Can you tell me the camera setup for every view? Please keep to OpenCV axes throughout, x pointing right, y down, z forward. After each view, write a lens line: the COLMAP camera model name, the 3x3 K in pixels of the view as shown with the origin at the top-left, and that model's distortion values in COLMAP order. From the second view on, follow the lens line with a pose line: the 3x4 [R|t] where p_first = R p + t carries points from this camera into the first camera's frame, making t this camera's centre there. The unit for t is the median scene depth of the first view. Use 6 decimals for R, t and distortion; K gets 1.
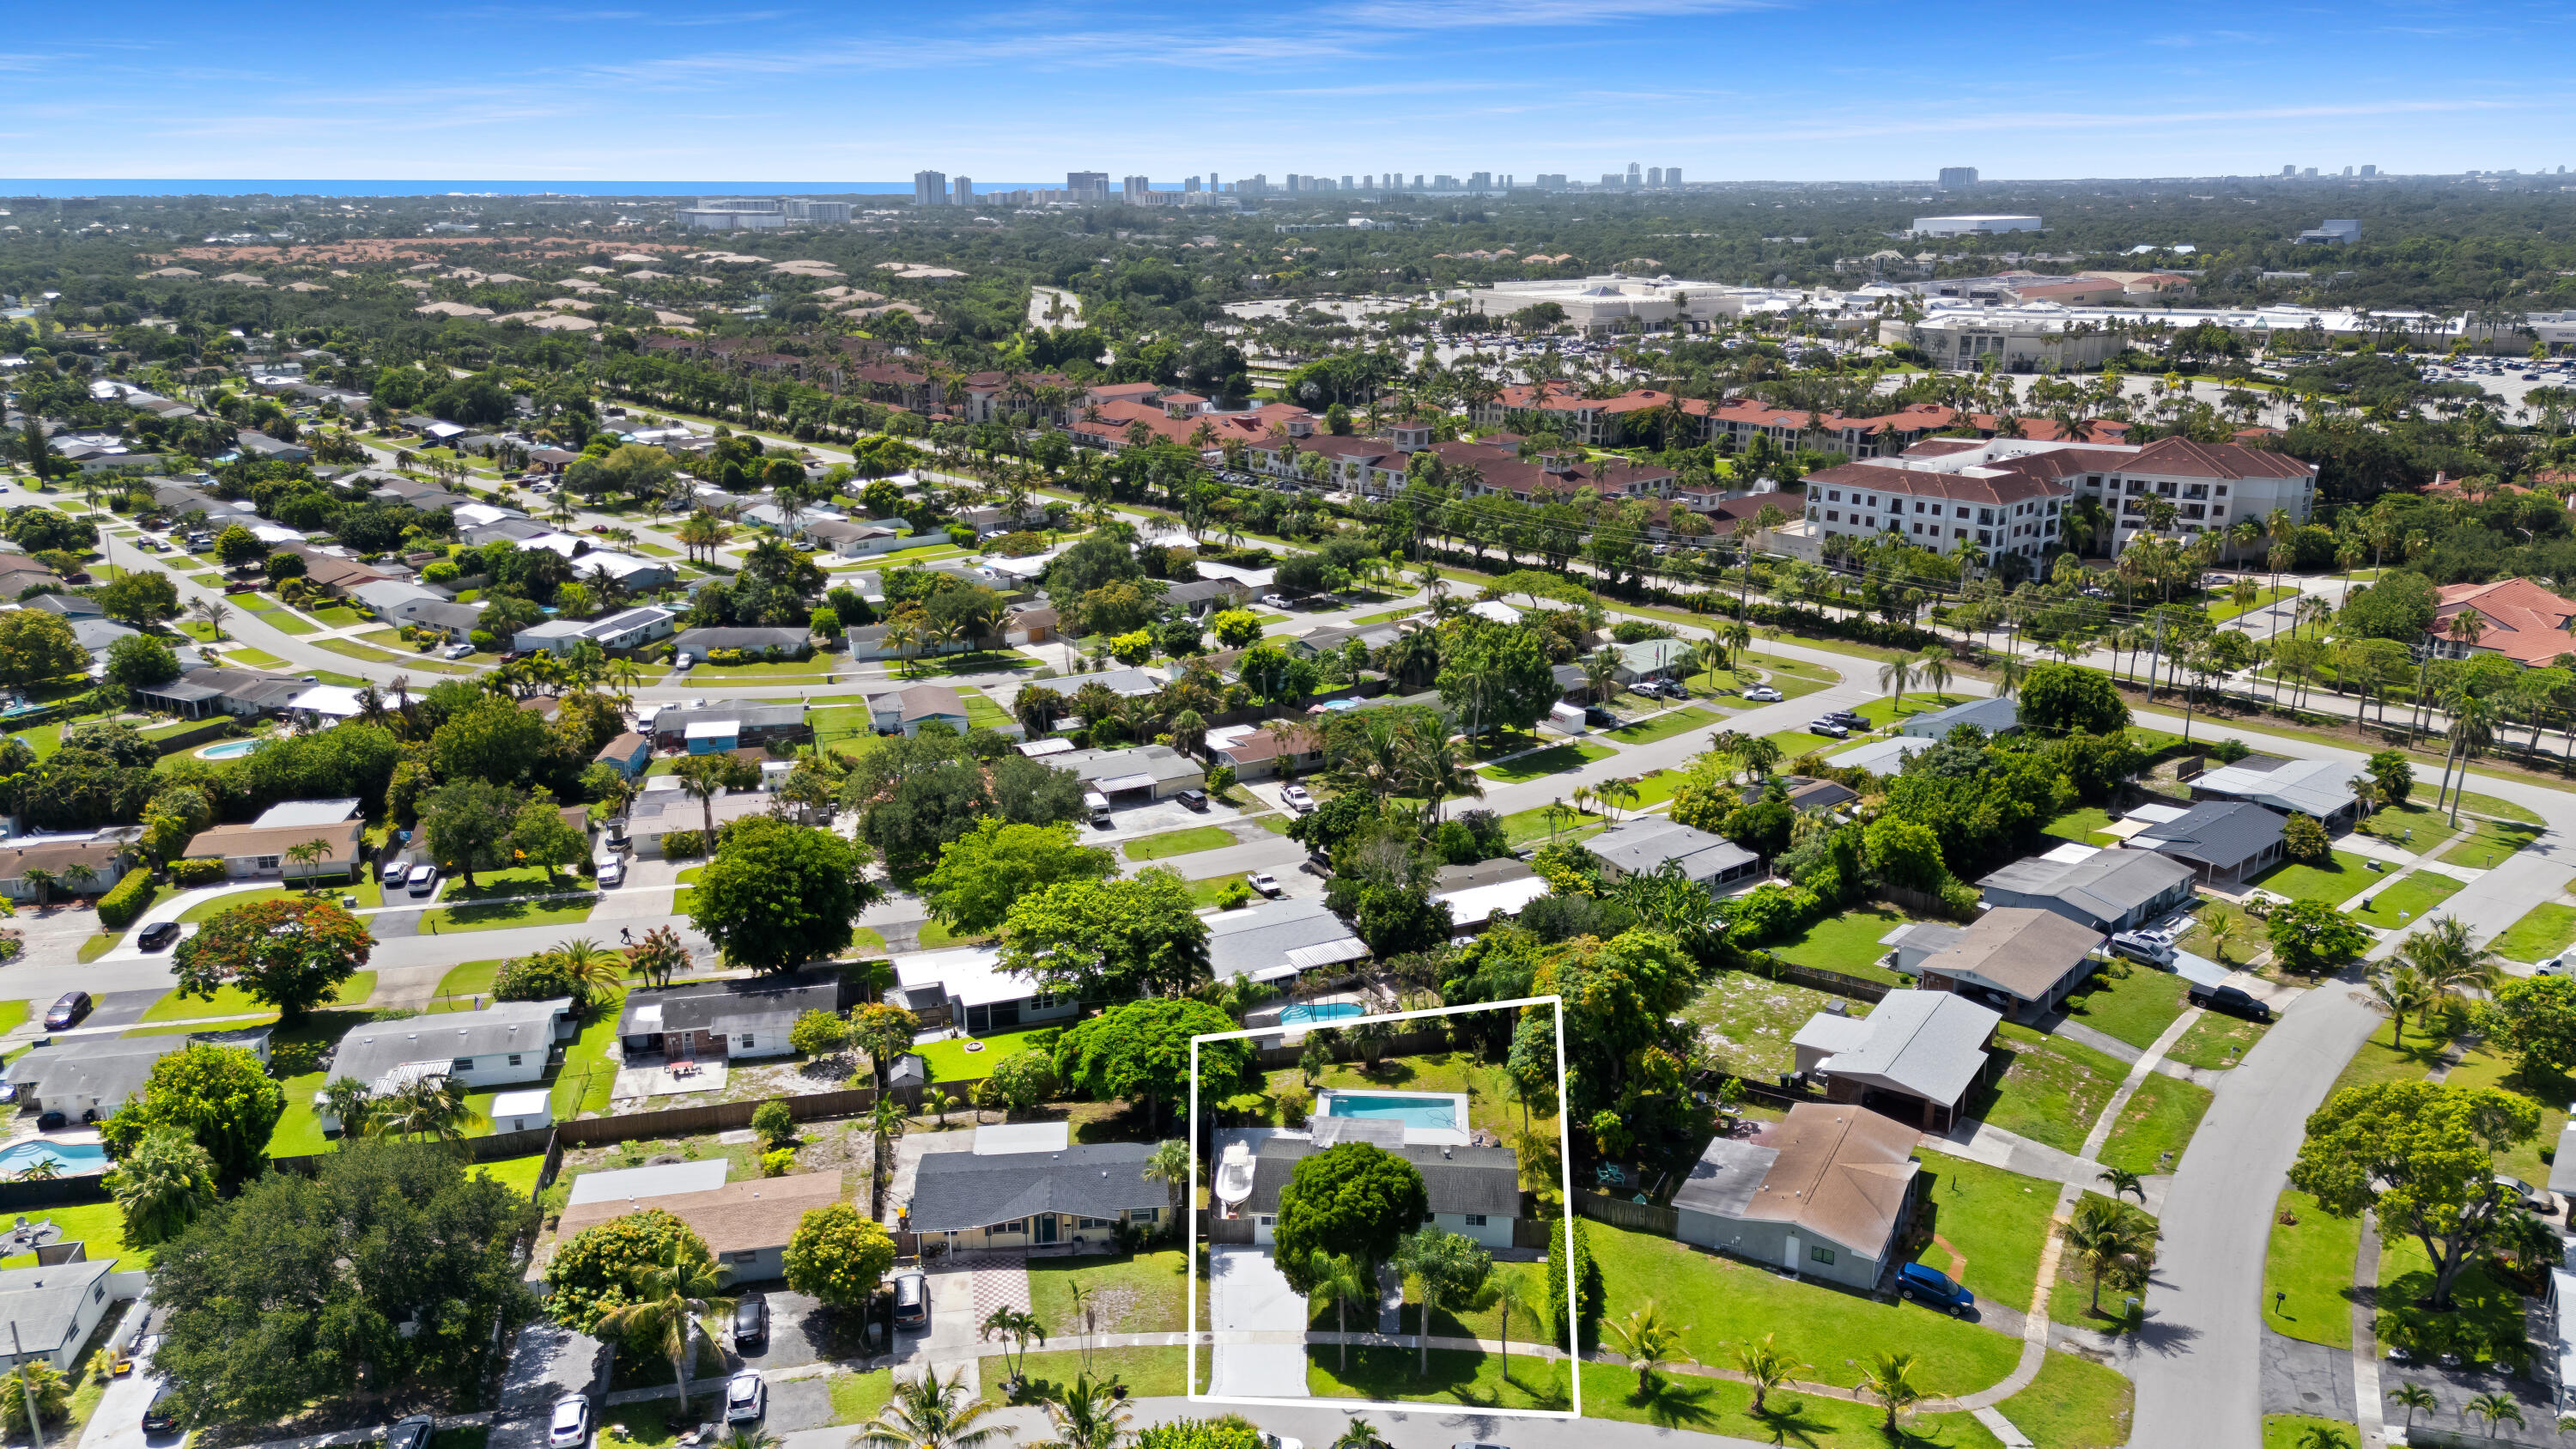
lens RADIAL K [[1824.2, 0, 1270.4], [0, 1824.2, 827.3], [0, 0, 1]] dist [0.095514, -0.083425]
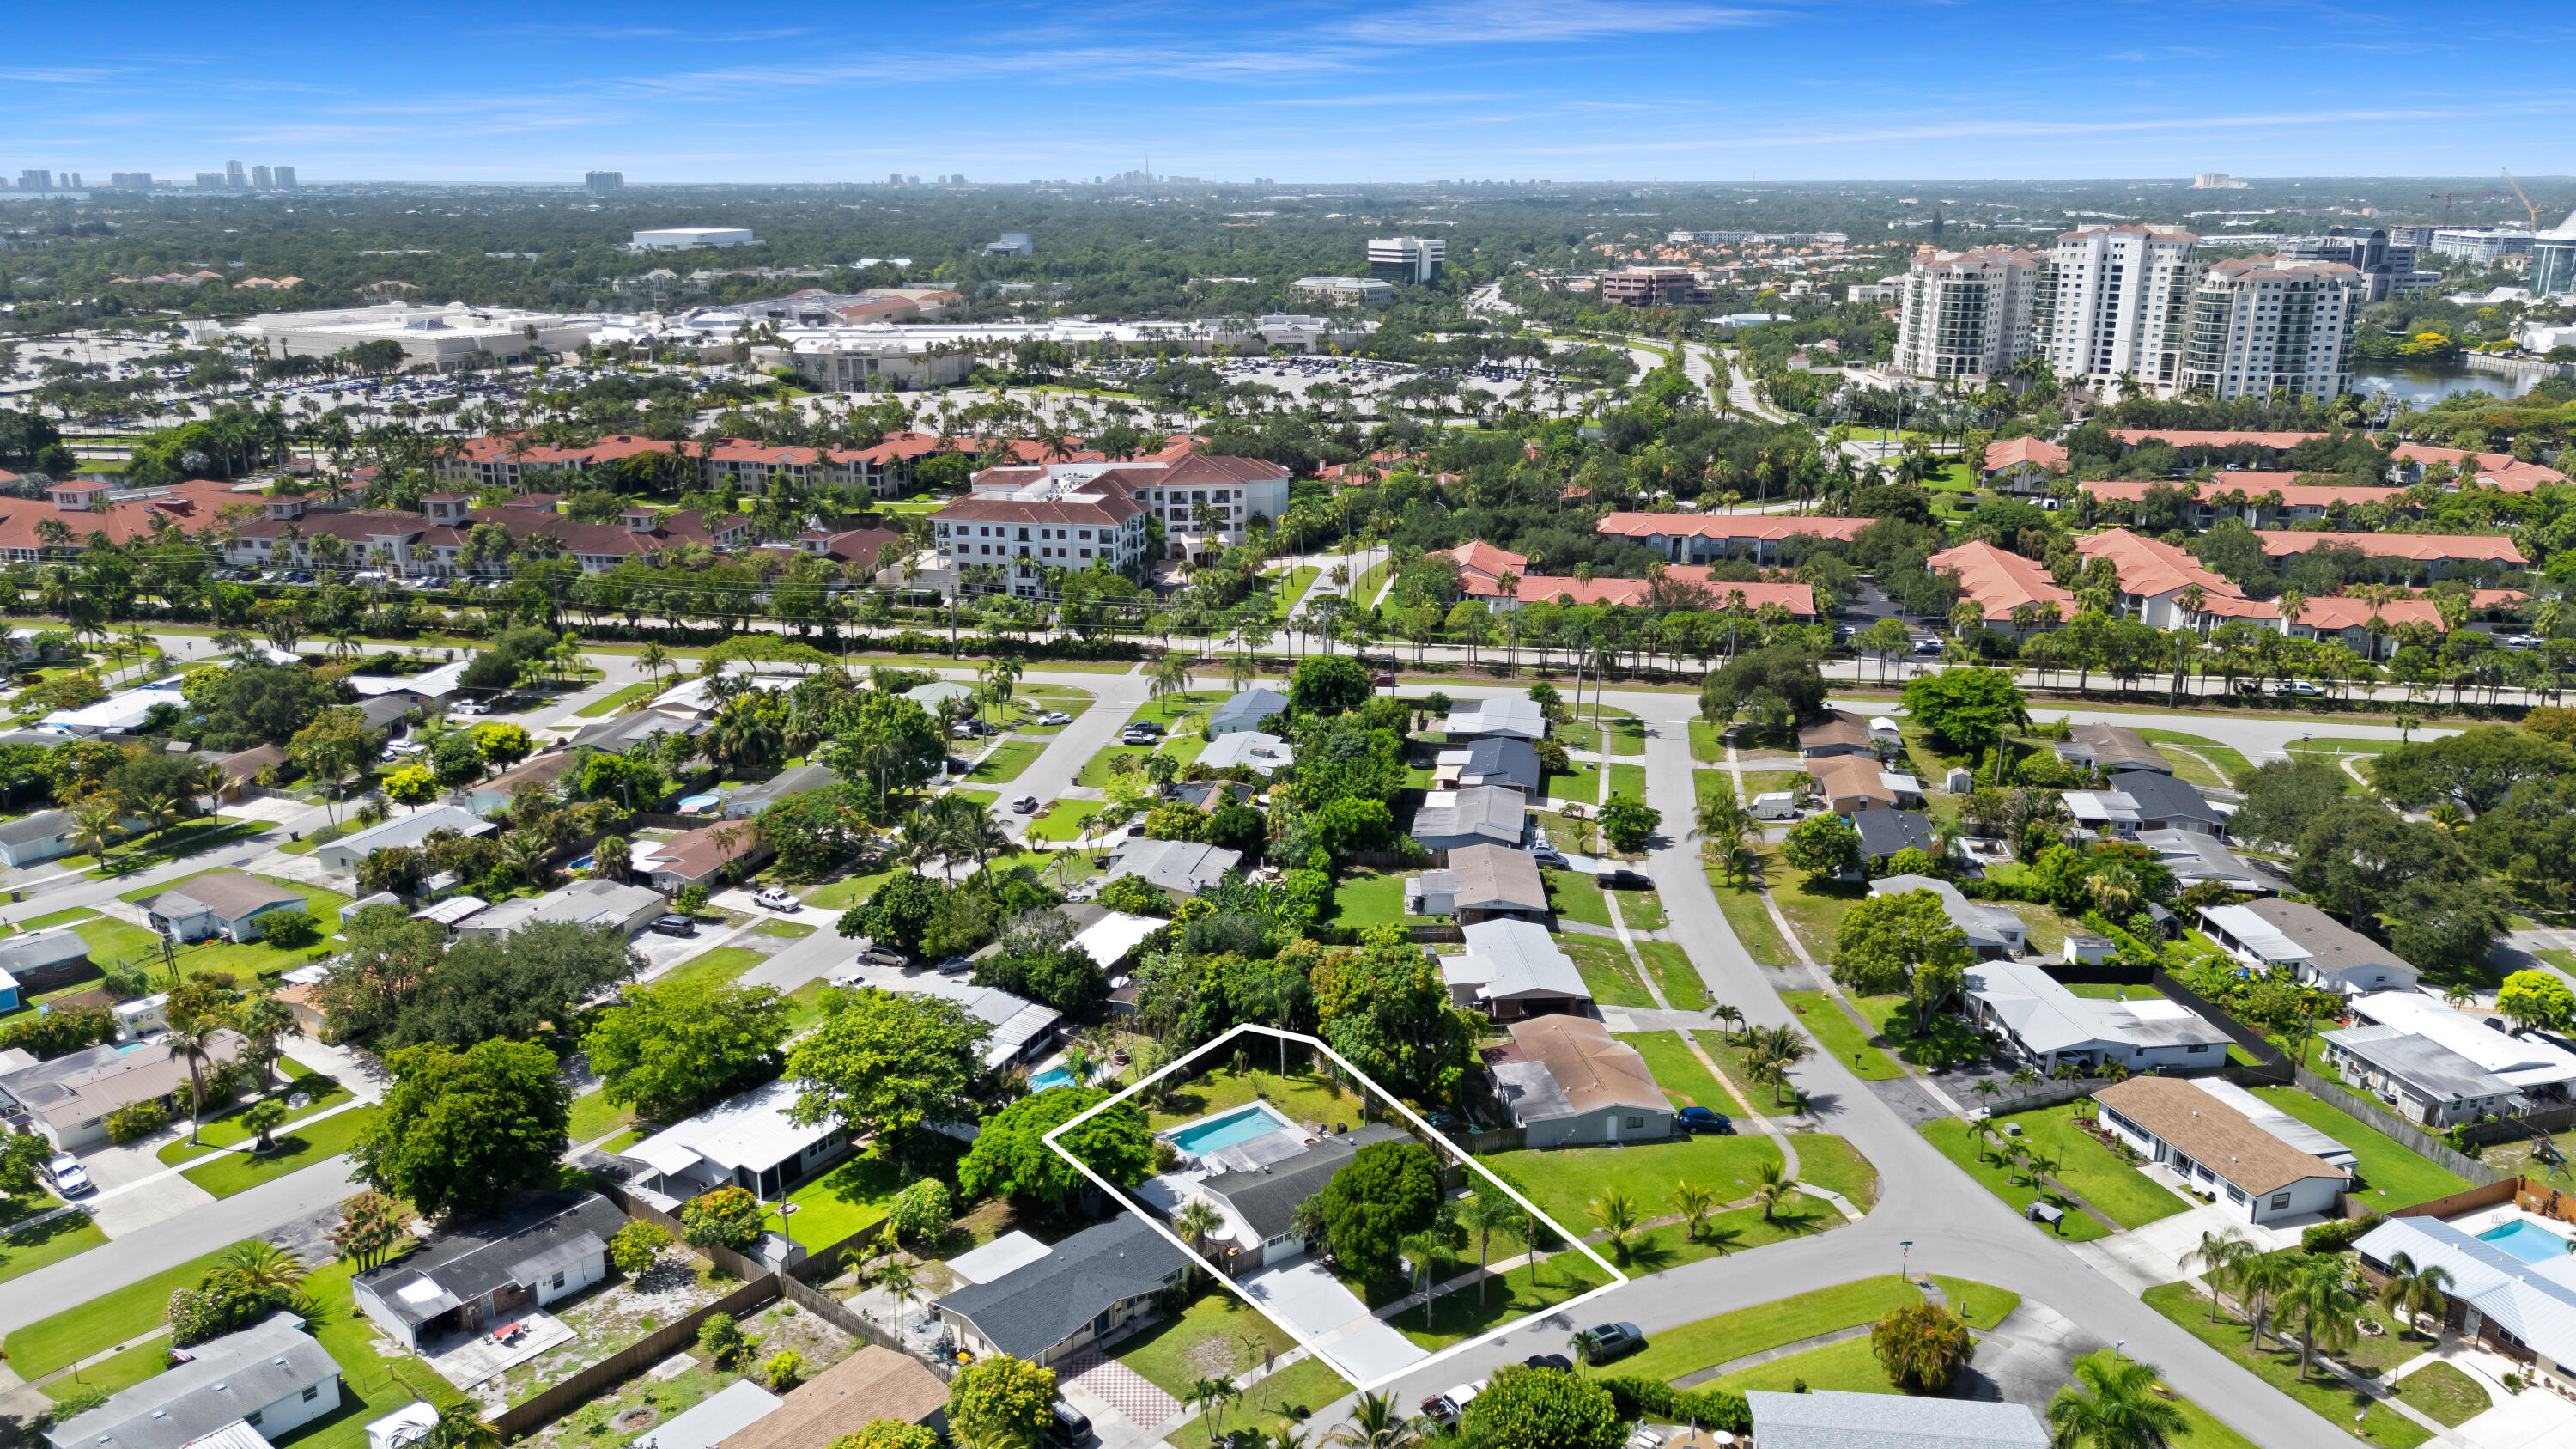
lens RADIAL K [[1824.2, 0, 1270.4], [0, 1824.2, 827.3], [0, 0, 1]] dist [0.095514, -0.083425]
pose [[0.800251, -0.204446, 0.563737, -0.245167], [0.207312, 0.976444, 0.059830, -0.043726], [-0.562690, 0.068990, 0.823784, 0.017396]]
